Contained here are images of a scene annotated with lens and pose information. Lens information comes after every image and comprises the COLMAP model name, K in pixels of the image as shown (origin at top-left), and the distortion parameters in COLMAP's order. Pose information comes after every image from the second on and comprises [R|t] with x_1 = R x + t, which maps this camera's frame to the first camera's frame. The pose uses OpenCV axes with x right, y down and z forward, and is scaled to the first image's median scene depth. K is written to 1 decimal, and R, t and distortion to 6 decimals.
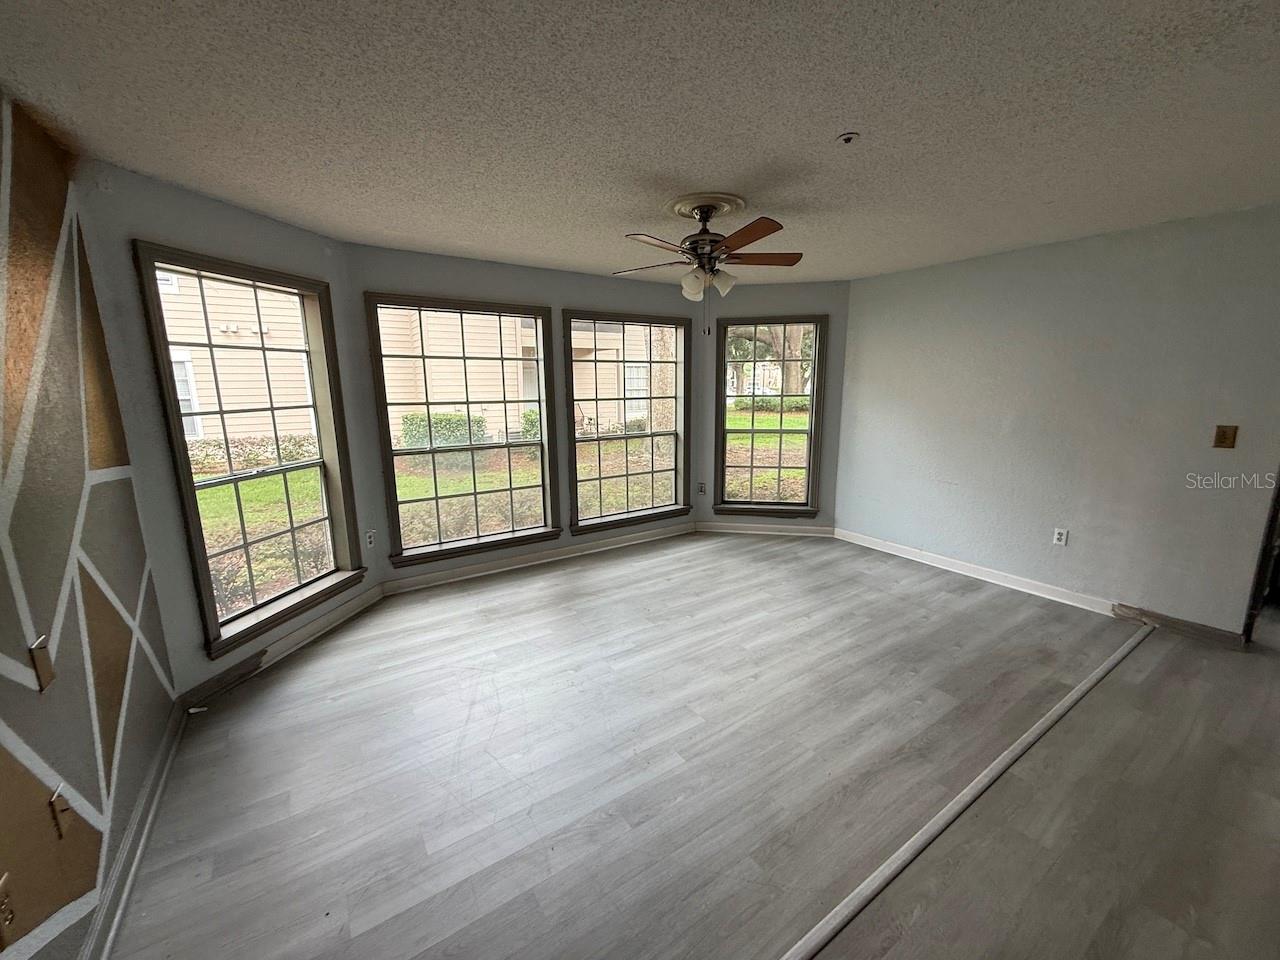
lens RADIAL K [[508.7, 0, 638.8], [0, 508.7, 479.1], [0, 0, 1]] dist [-0.000235, -0.000367]
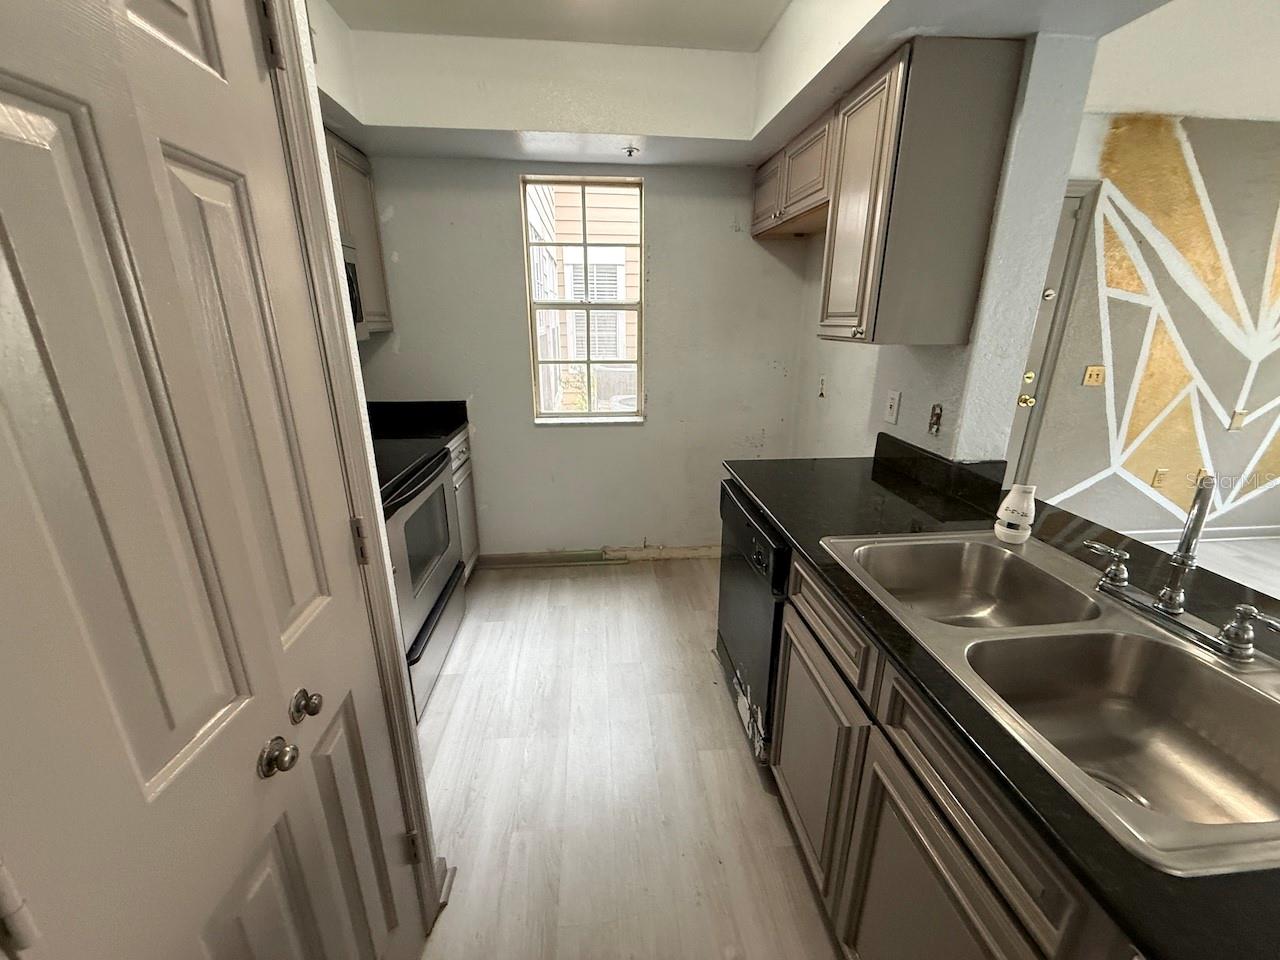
lens RADIAL K [[512.3, 0, 643.3], [0, 512.3, 479.2], [0, 0, 1]] dist [-0.002368, -0.000527]
pose [[-0.470778, 0.278697, -0.837076, 0.936041], [-0.167591, 0.903270, 0.394990, 0.057043], [0.866188, 0.326239, -0.378532, -0.174674]]
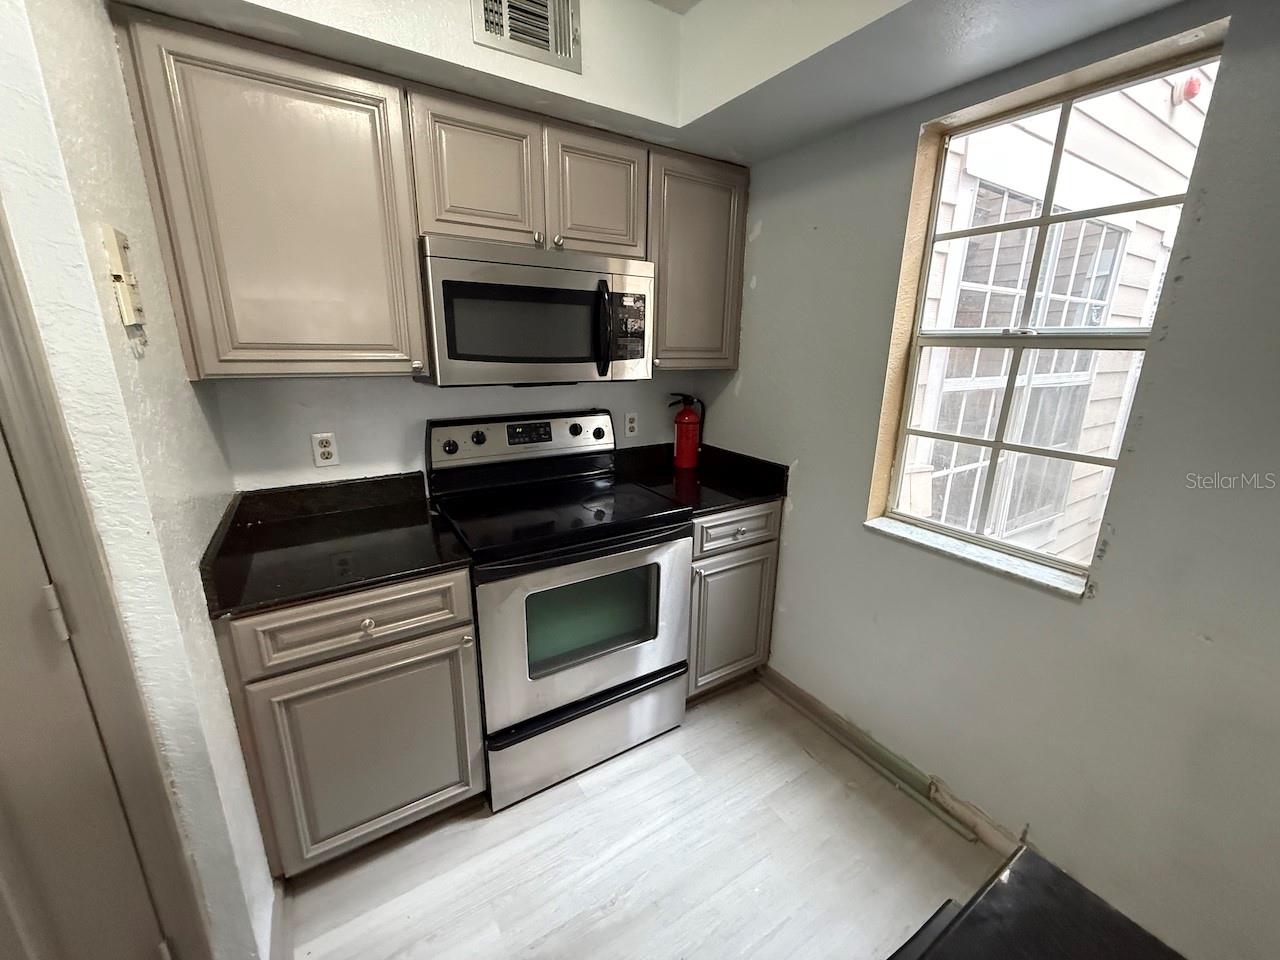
lens RADIAL K [[508.7, 0, 638.8], [0, 508.7, 479.1], [0, 0, 1]] dist [-0.000235, -0.000367]
pose [[-0.999725, -0.009015, 0.021663, 0.491527], [0.001378, 0.899086, 0.437769, 0.064799], [-0.023423, 0.437678, -0.898826, -0.222792]]
